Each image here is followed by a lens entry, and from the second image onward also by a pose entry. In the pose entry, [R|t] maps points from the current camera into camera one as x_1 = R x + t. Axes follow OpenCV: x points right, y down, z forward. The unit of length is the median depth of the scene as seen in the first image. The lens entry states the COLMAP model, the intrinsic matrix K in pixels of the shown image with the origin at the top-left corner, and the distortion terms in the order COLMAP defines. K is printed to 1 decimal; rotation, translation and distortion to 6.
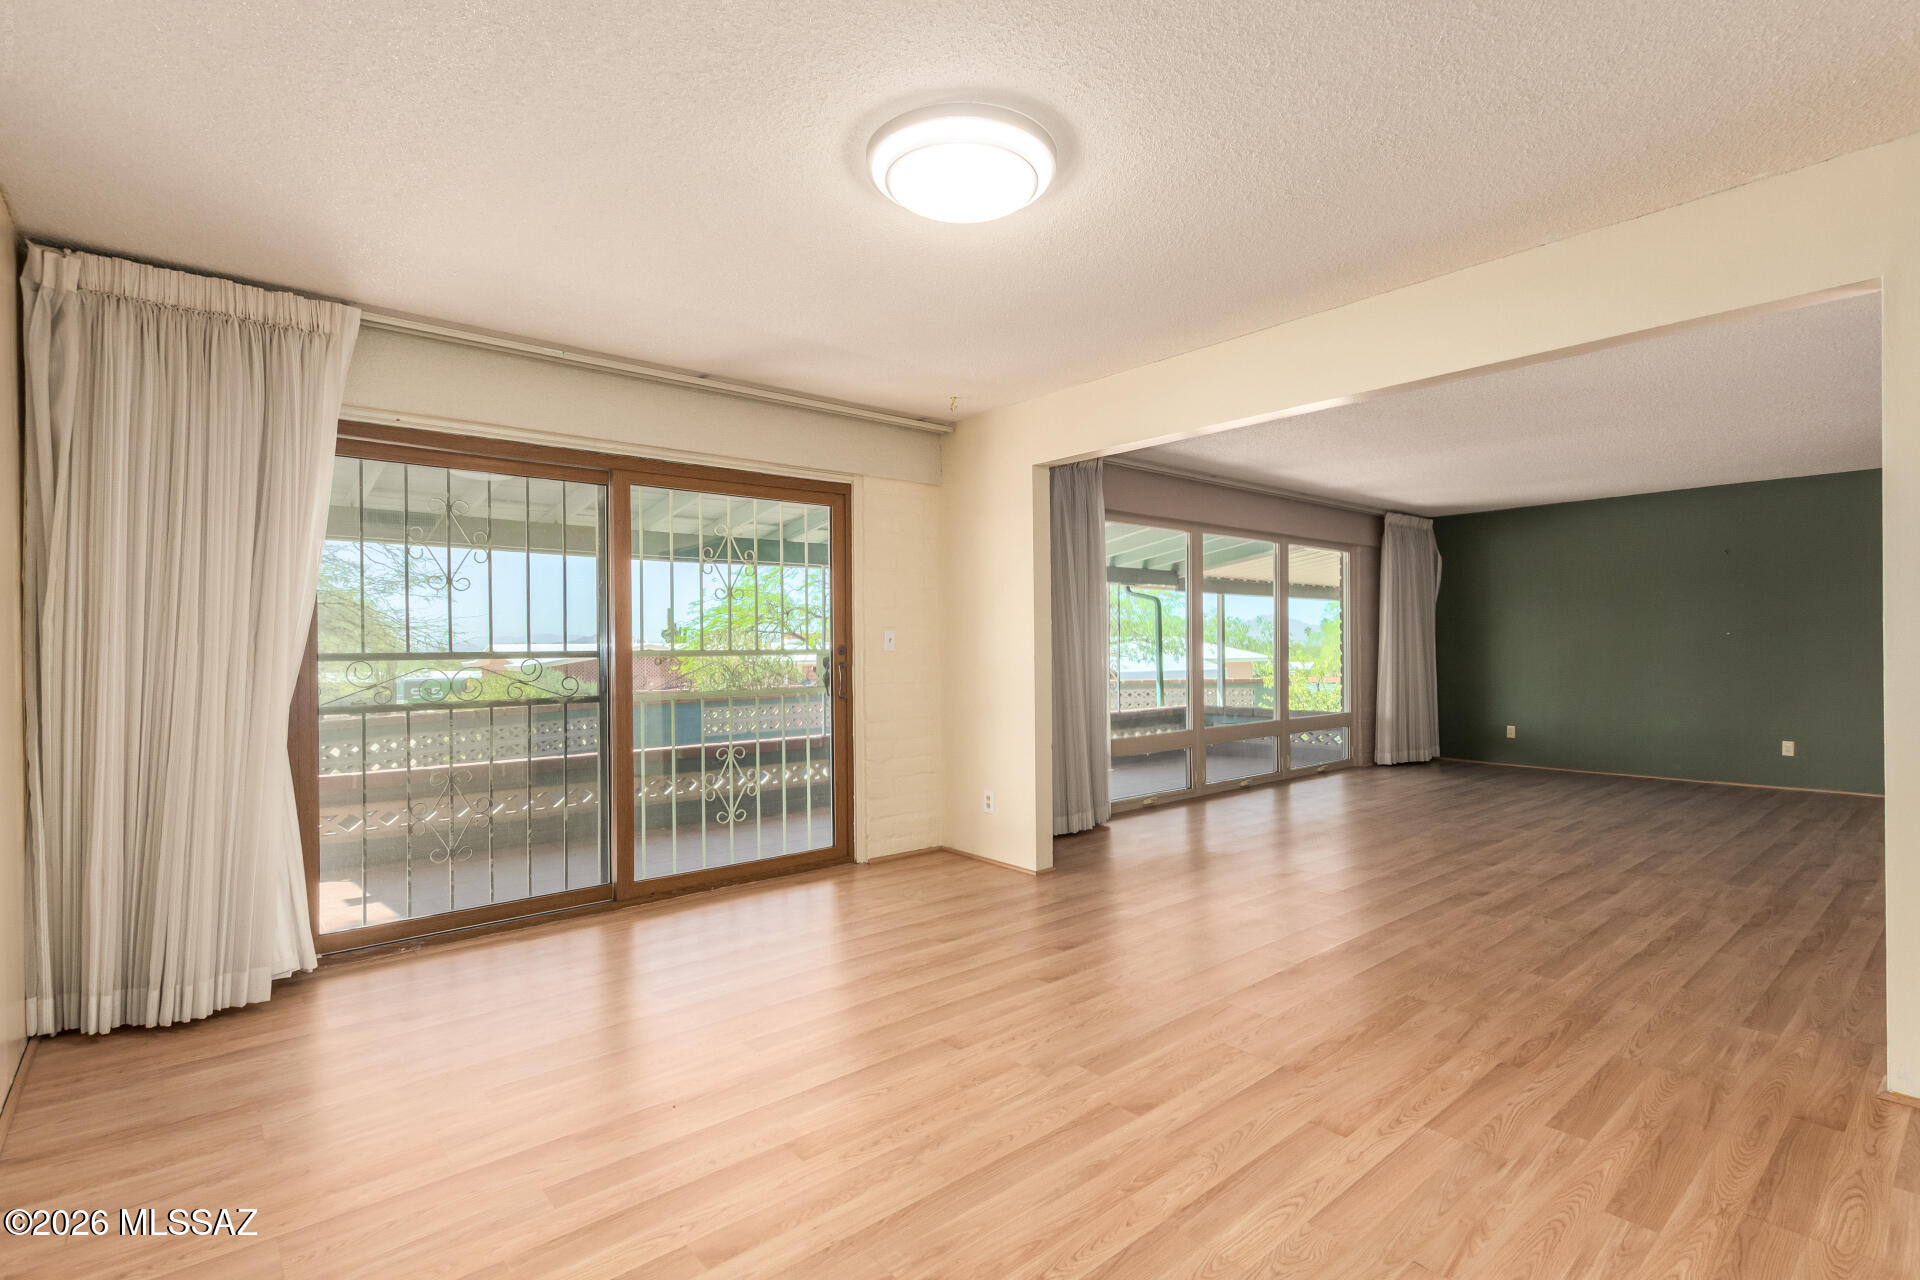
lens RADIAL K [[917.9, 0, 968.8], [0, 917.9, 638.0], [0, 0, 1]] dist [0.006635, -0.000777]
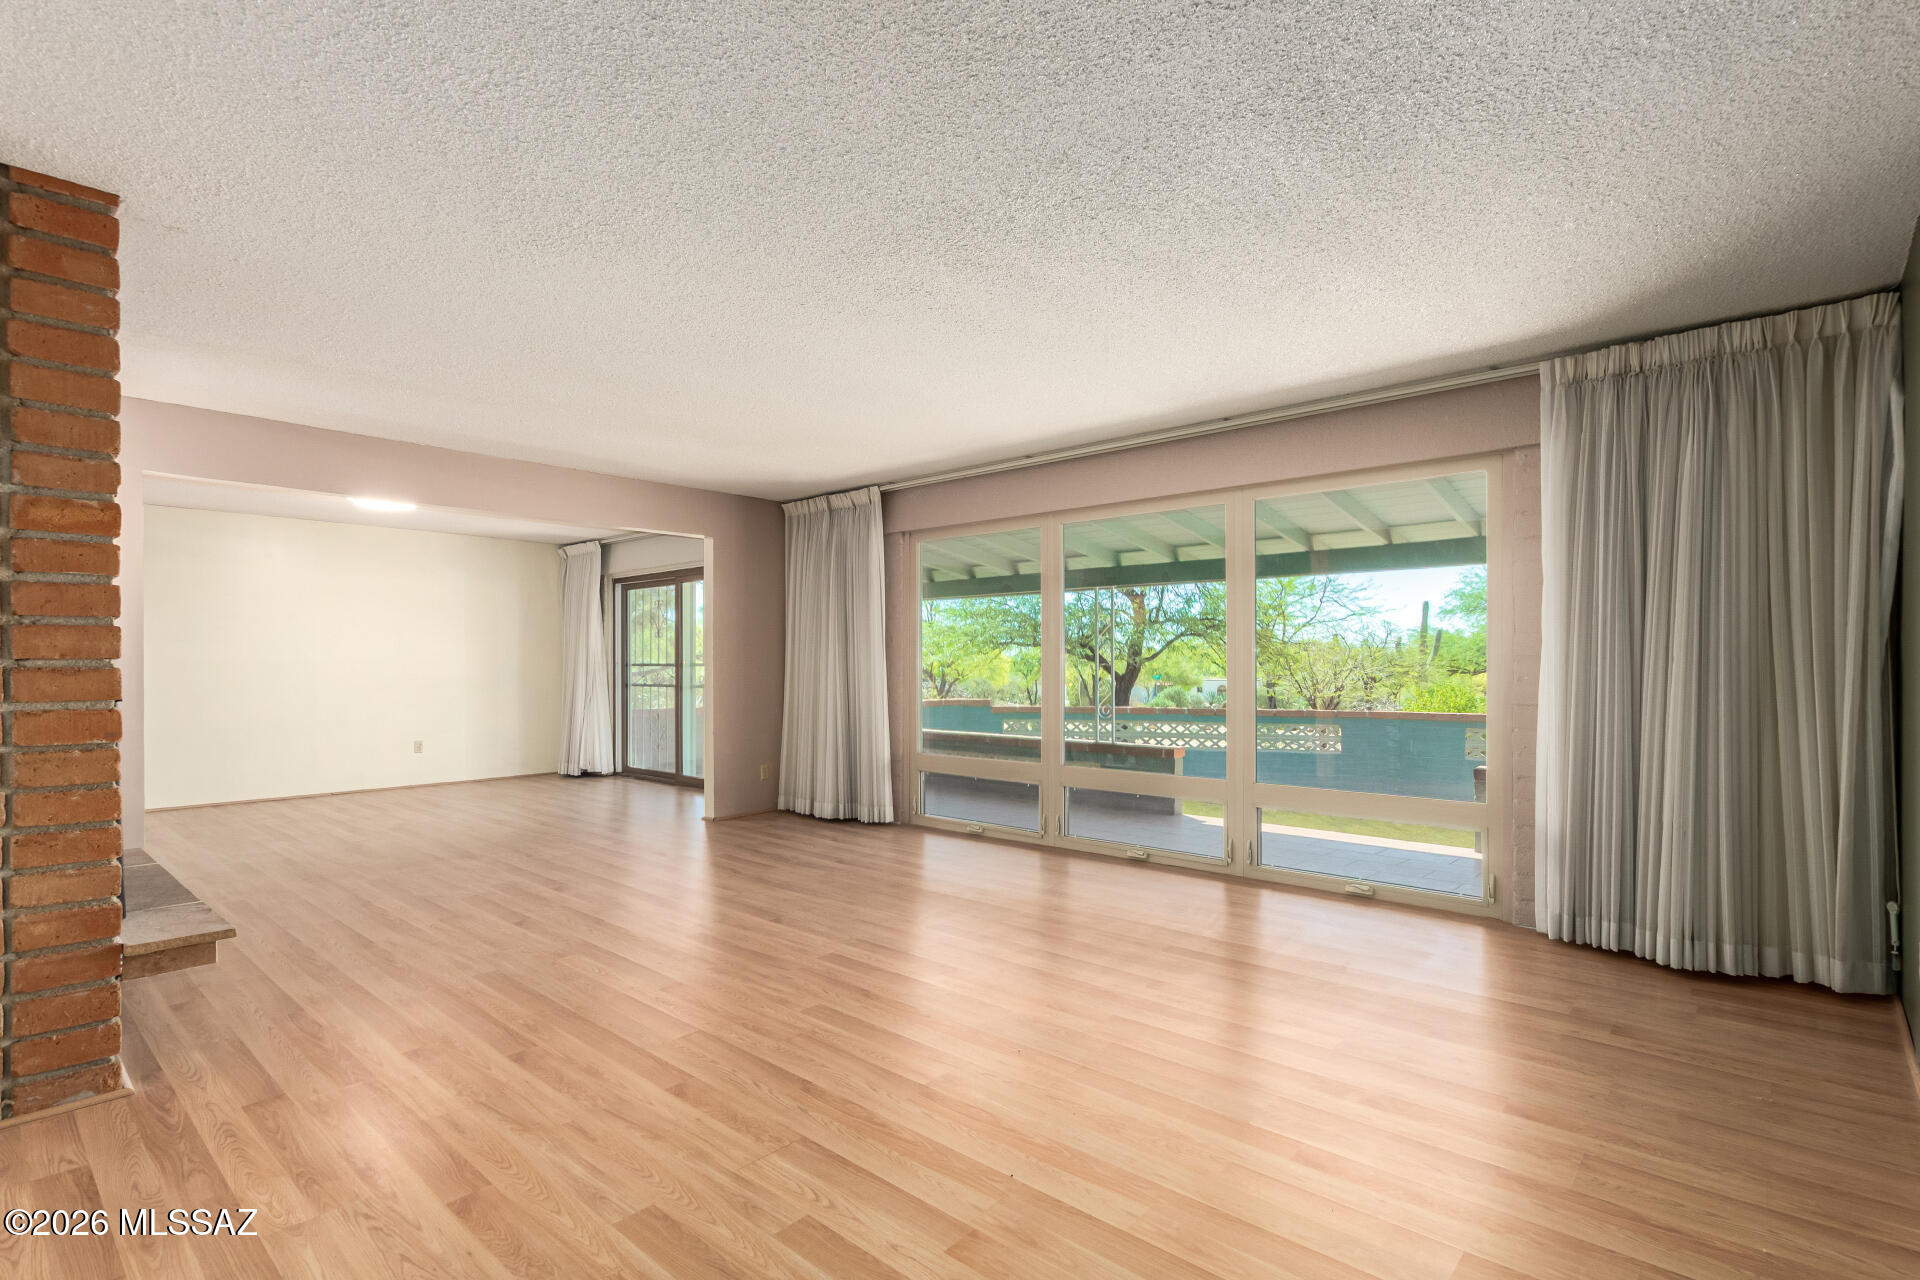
lens RADIAL K [[917.9, 0, 1005.9], [0, 917.9, 664.7], [0, 0, 1]] dist [0.006635, -0.000777]
pose [[0.145137, 0.000806, -0.989411, 1.722007], [0.002180, 0.999997, 0.001134, 0.009181], [0.989409, -0.002322, 0.145135, 1.369893]]
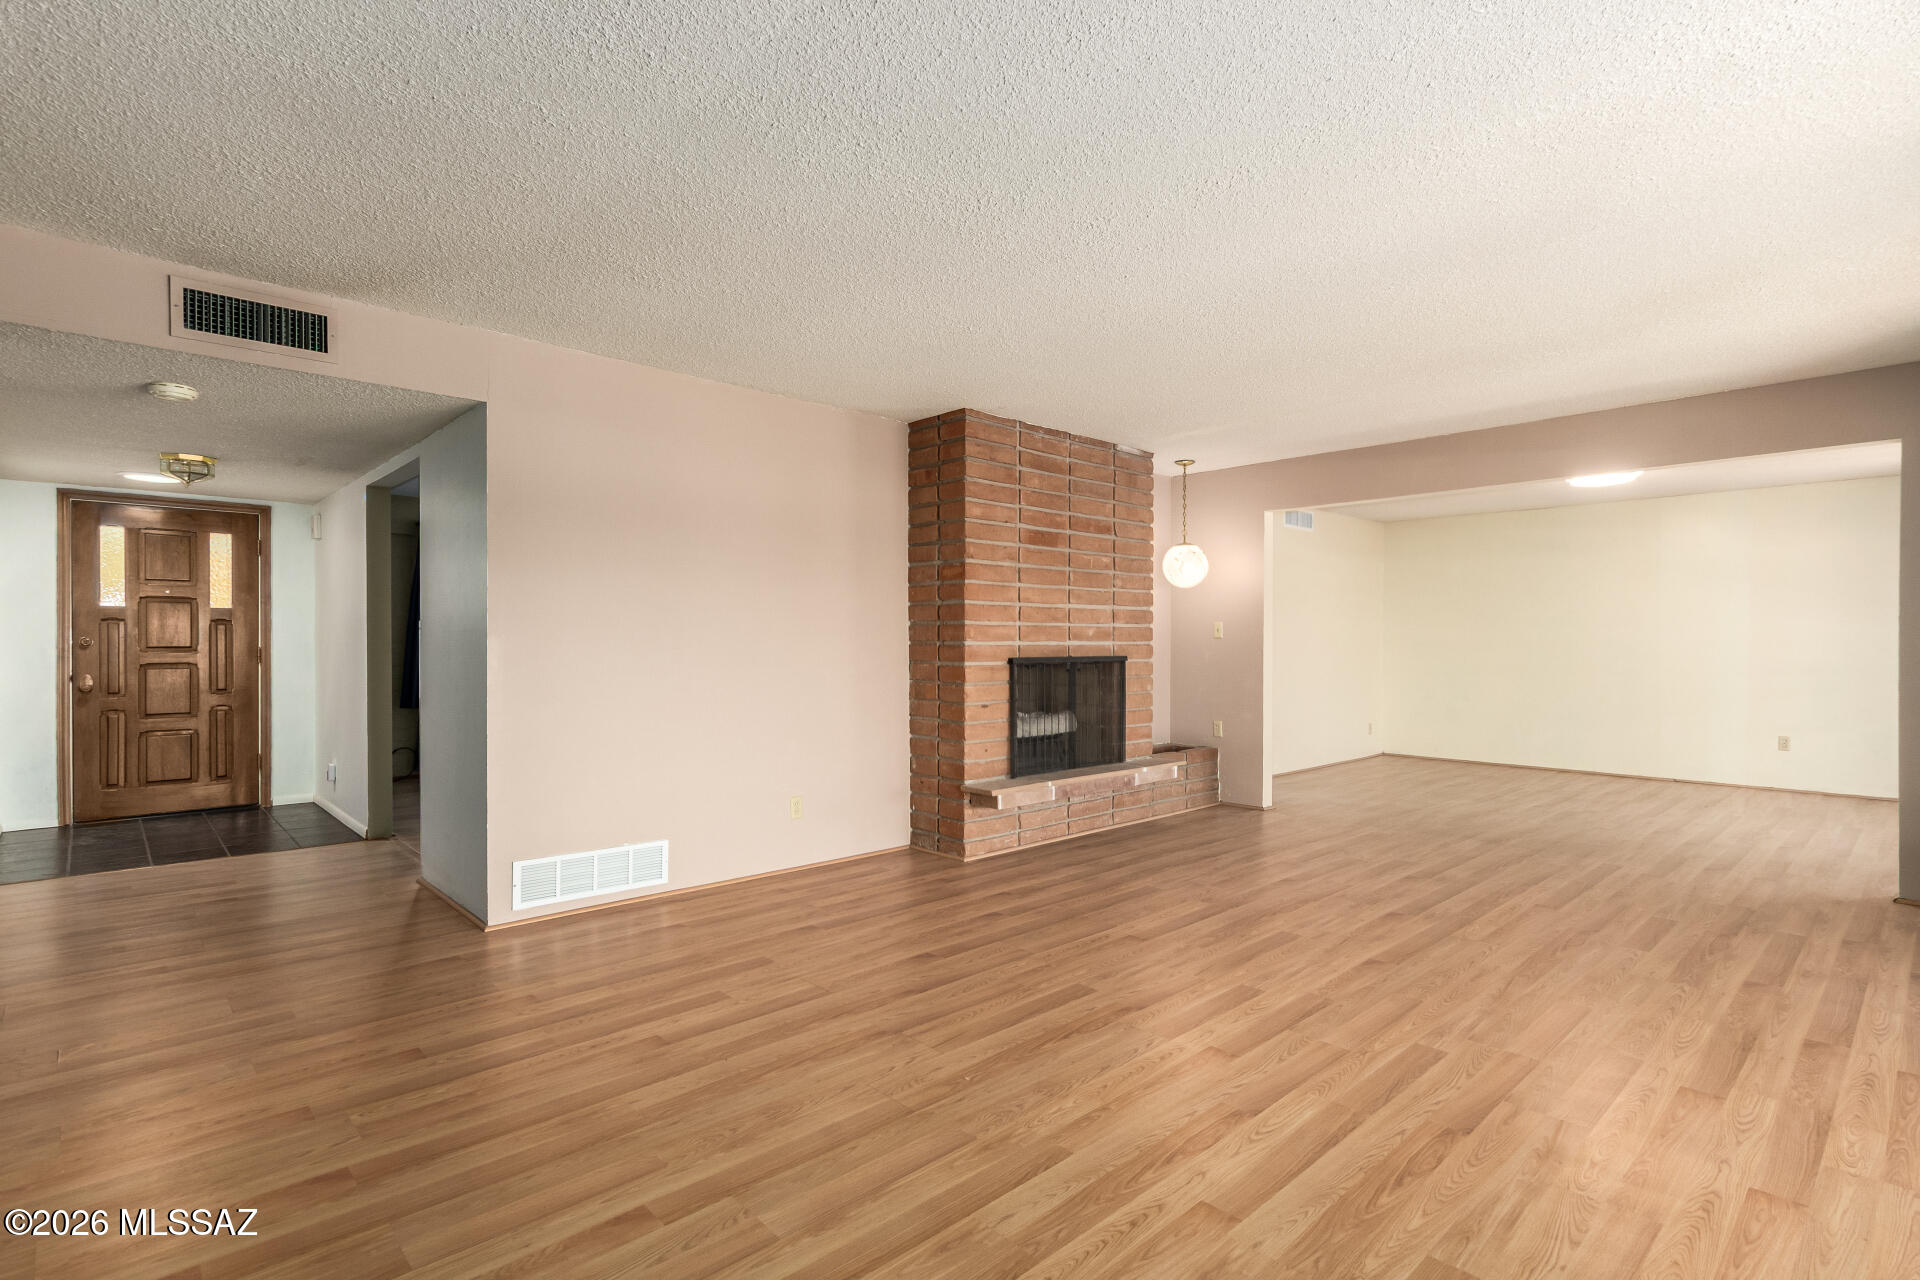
lens RADIAL K [[917.9, 0, 967.7], [0, 917.9, 641.7], [0, 0, 1]] dist [0.006635, -0.000777]
pose [[-0.999593, -0.003625, -0.028279, 0.826536], [-0.003604, 0.999993, -0.000806, 0.005422], [0.028282, -0.000704, -0.999600, 2.348554]]
